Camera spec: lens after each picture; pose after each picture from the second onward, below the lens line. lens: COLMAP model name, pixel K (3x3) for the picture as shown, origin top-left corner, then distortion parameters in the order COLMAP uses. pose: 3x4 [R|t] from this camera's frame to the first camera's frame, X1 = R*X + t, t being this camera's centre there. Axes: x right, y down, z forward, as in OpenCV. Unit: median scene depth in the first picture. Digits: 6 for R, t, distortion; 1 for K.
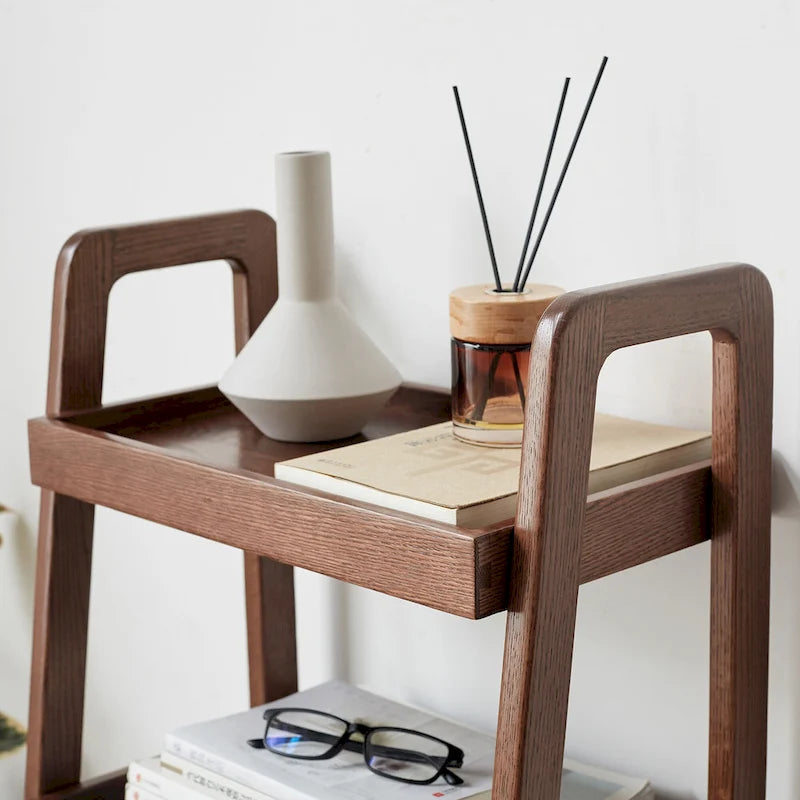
lens RADIAL K [[2002.4, 0, 412.4], [0, 2002.4, 397.9], [0, 0, 1]] dist [-0.018946, -0.162019]
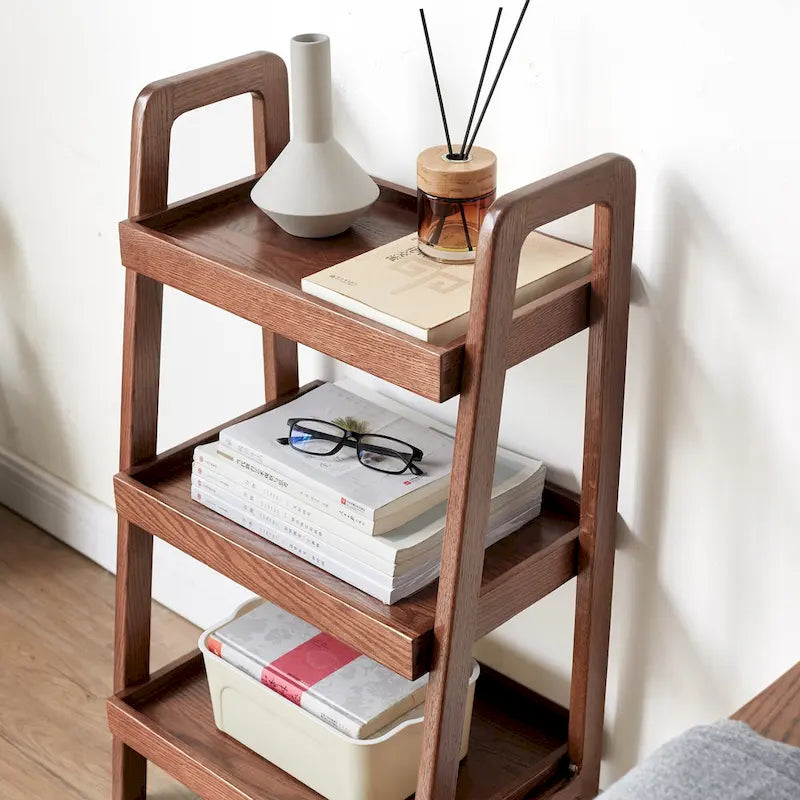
lens RADIAL K [[1862.8, 0, 400.0], [0, 1862.8, 400.0], [0, 0, 1]] dist [-0.106520, -0.191532]
pose [[0.998672, -0.008328, 0.050845, -0.064020], [-0.006128, 0.960645, 0.277713, -0.256398], [-0.051156, -0.277655, 0.959318, -0.349197]]
